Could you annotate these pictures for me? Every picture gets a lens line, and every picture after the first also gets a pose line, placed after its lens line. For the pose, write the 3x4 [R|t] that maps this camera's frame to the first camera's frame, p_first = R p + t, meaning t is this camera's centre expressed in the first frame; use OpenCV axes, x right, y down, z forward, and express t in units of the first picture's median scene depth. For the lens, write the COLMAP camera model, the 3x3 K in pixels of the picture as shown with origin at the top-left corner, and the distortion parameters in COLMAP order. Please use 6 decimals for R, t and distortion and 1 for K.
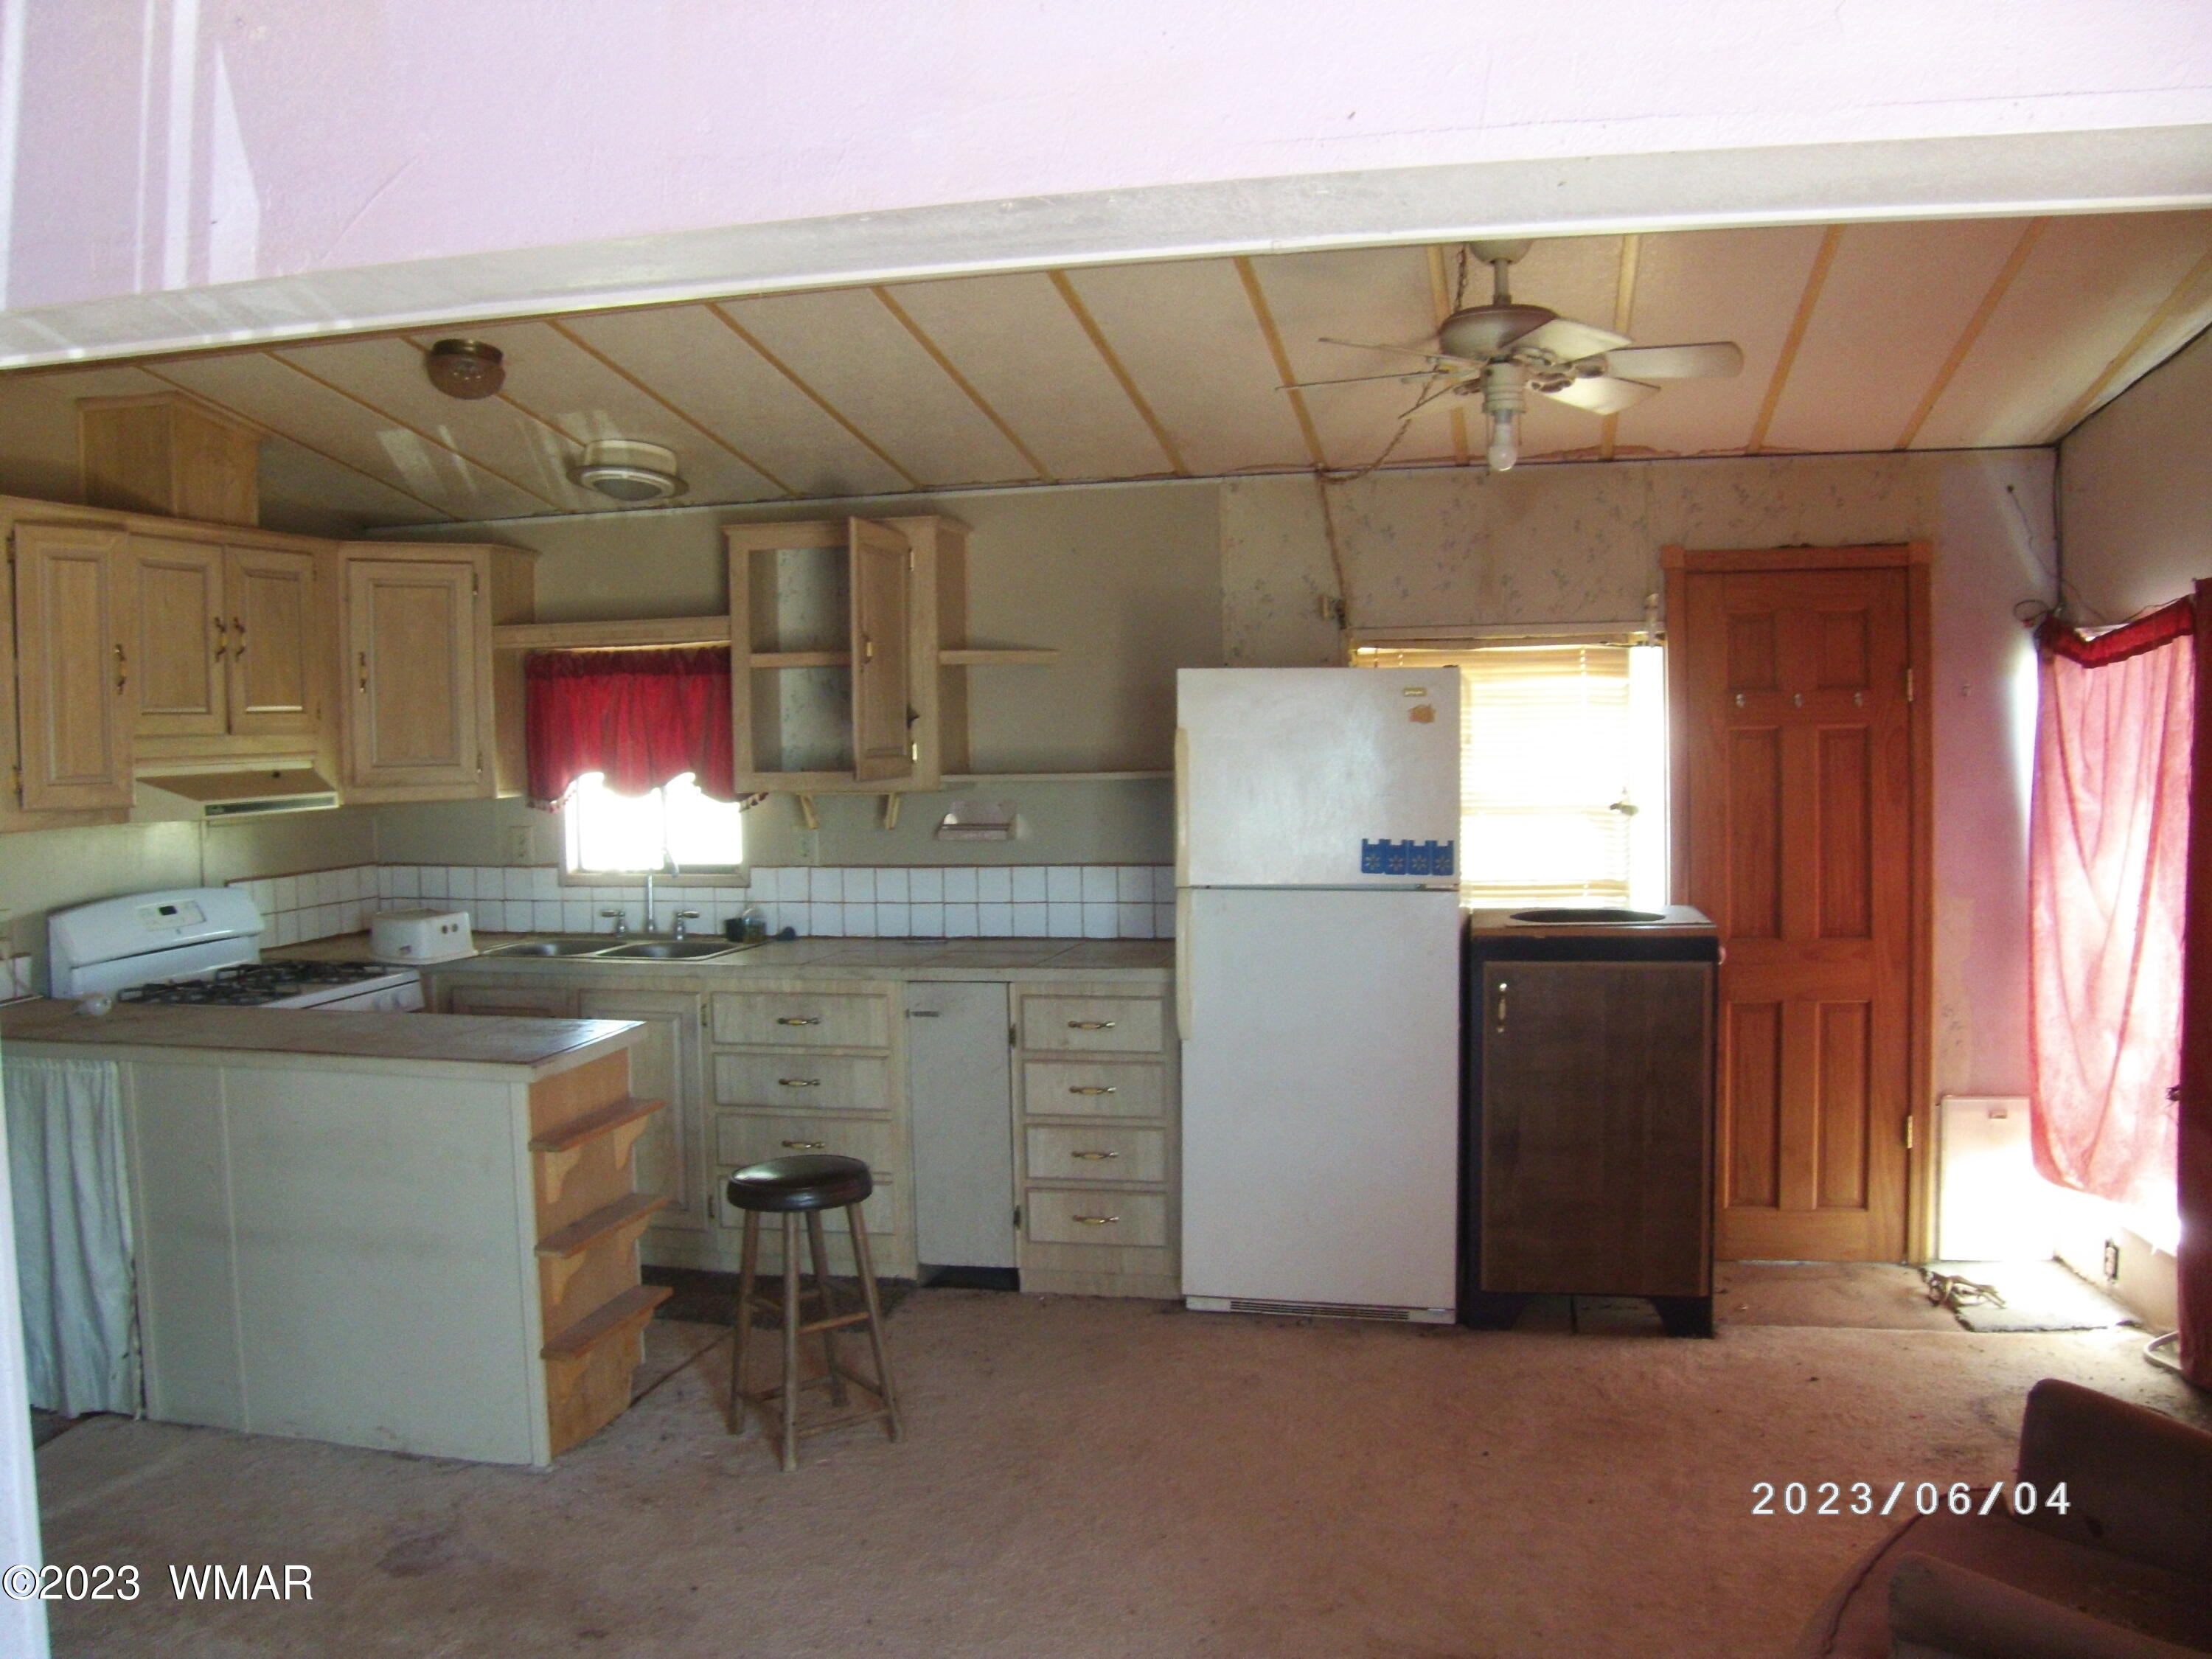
lens RADIAL K [[1859.7, 0, 1092.9], [0, 1859.7, 827.7], [0, 0, 1]] dist [-0.145480, 0.071942]
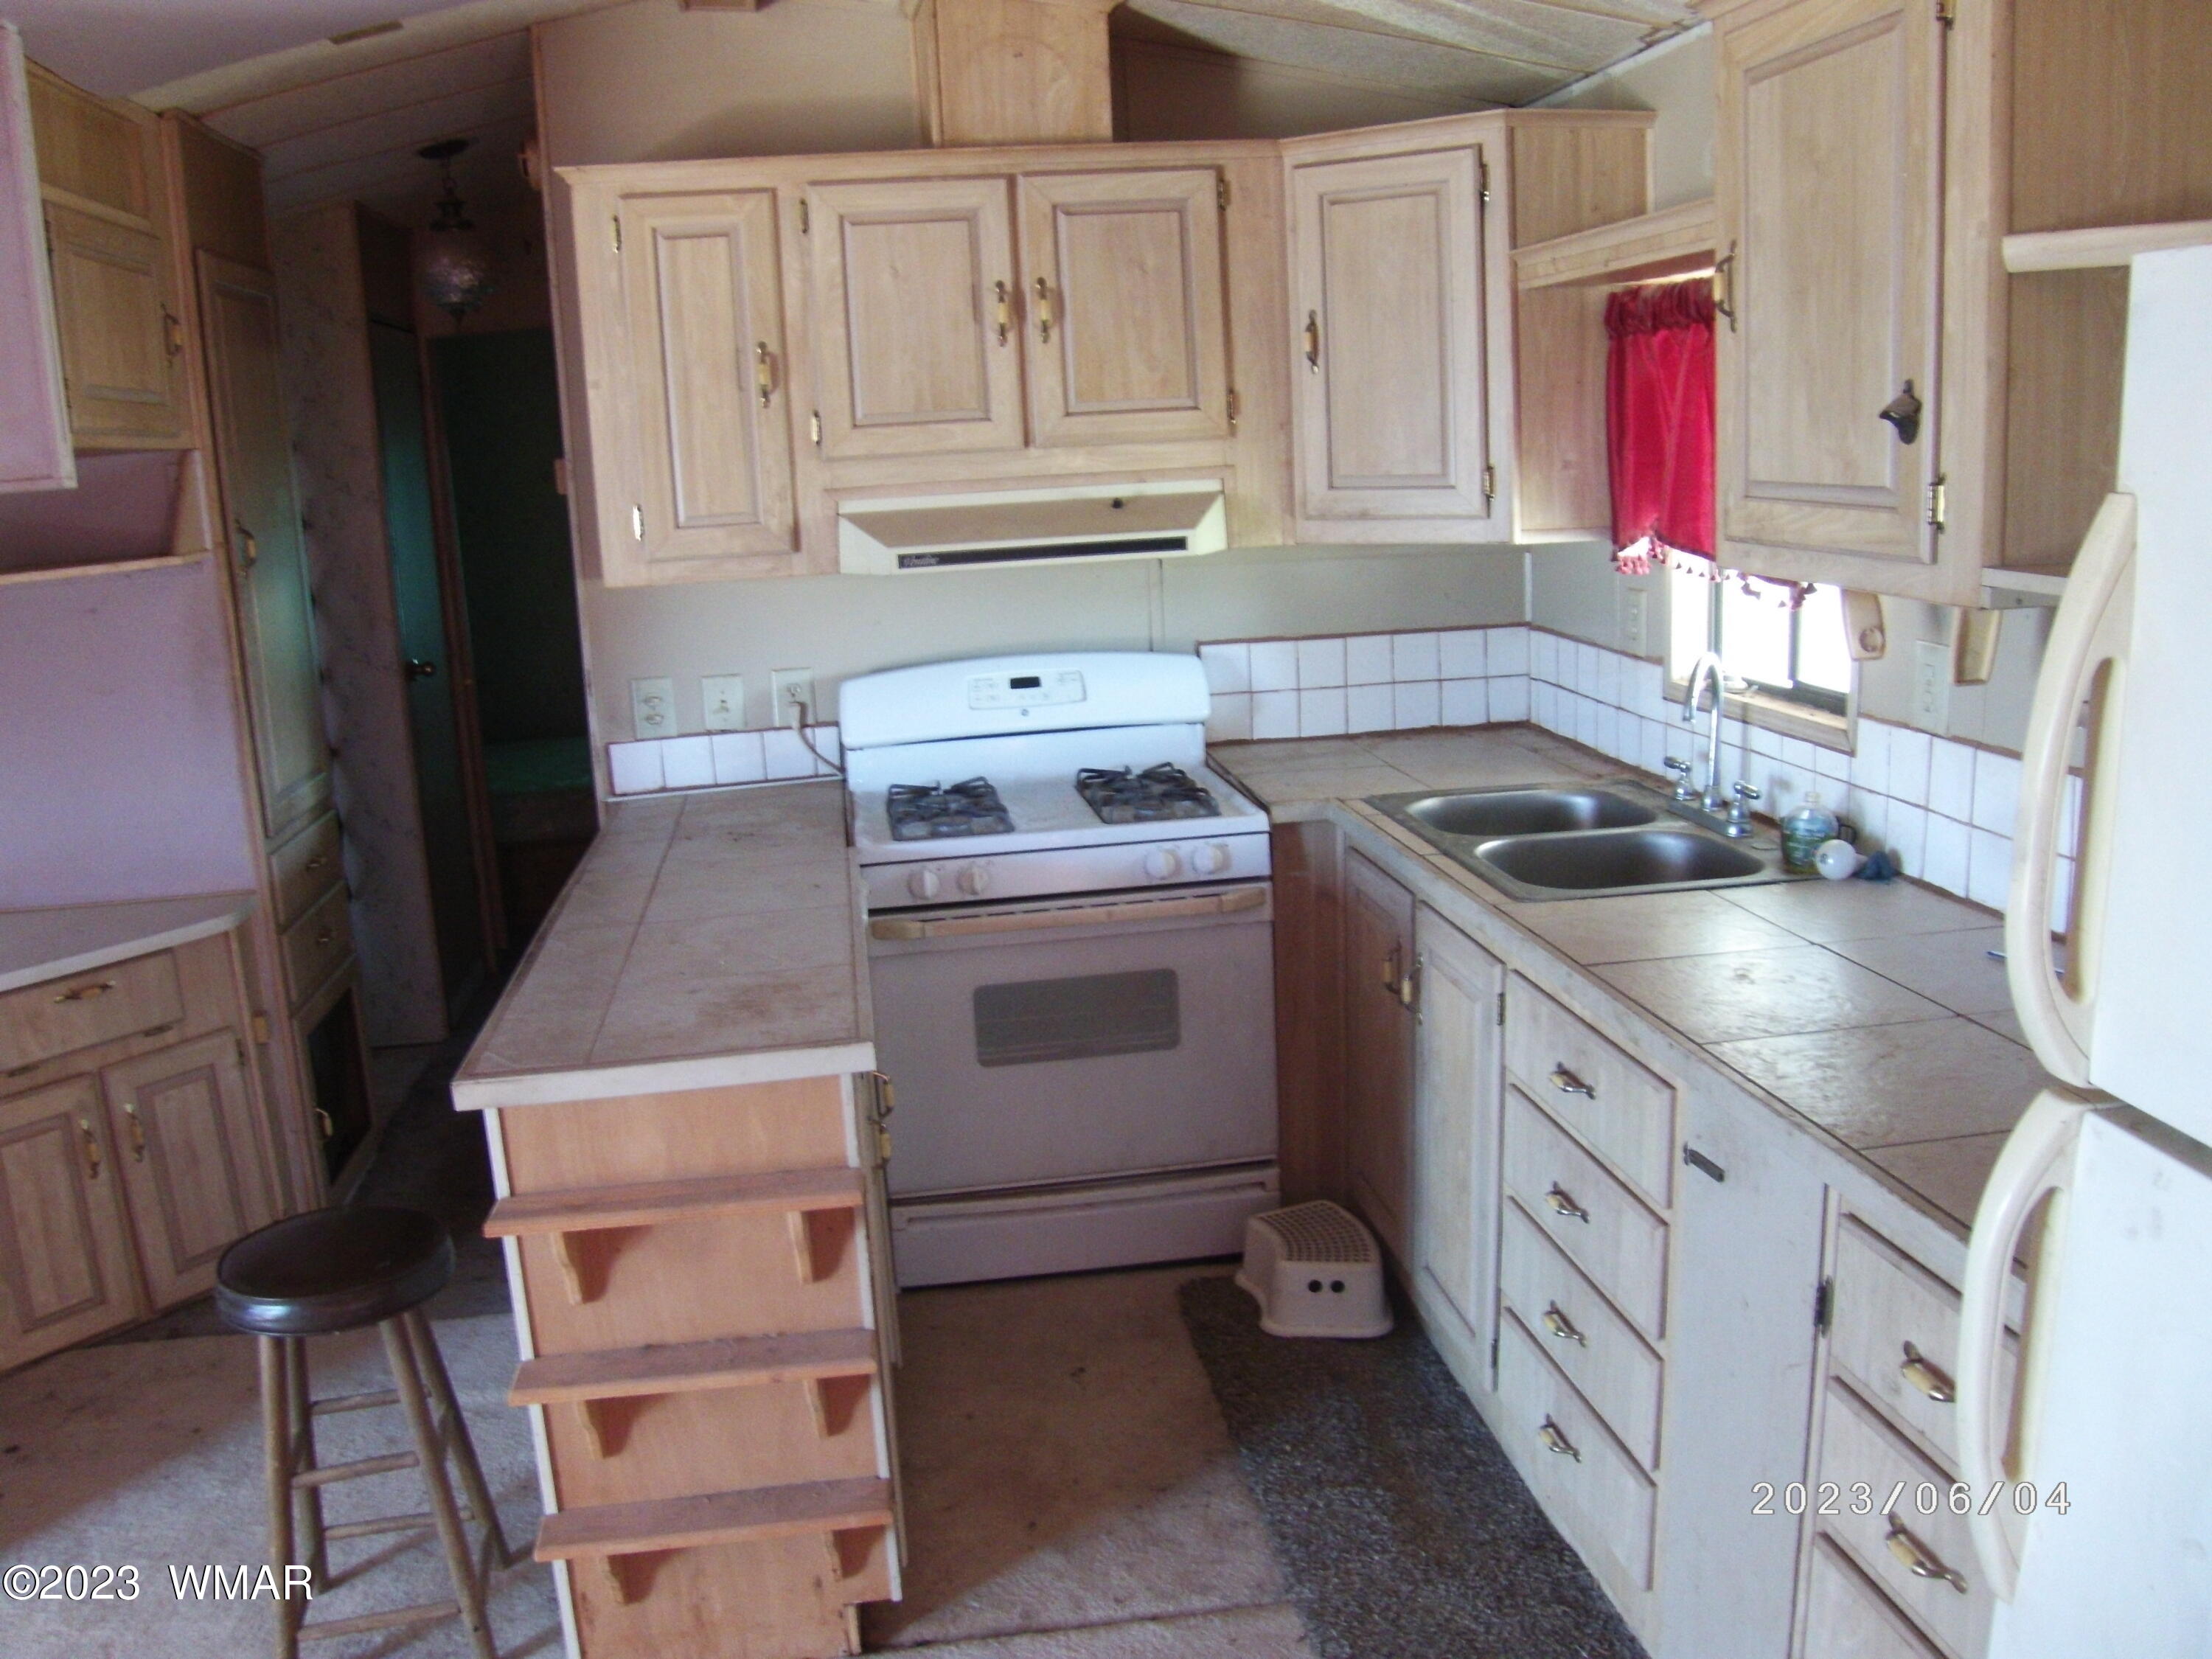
lens RADIAL K [[1859.7, 0, 1092.9], [0, 1859.7, 827.7], [0, 0, 1]] dist [-0.145480, 0.071942]
pose [[0.376429, 0.191944, -0.906344, 0.210045], [-0.012671, 0.979277, 0.202128, -0.051657], [0.926359, -0.064603, 0.371060, 0.734656]]
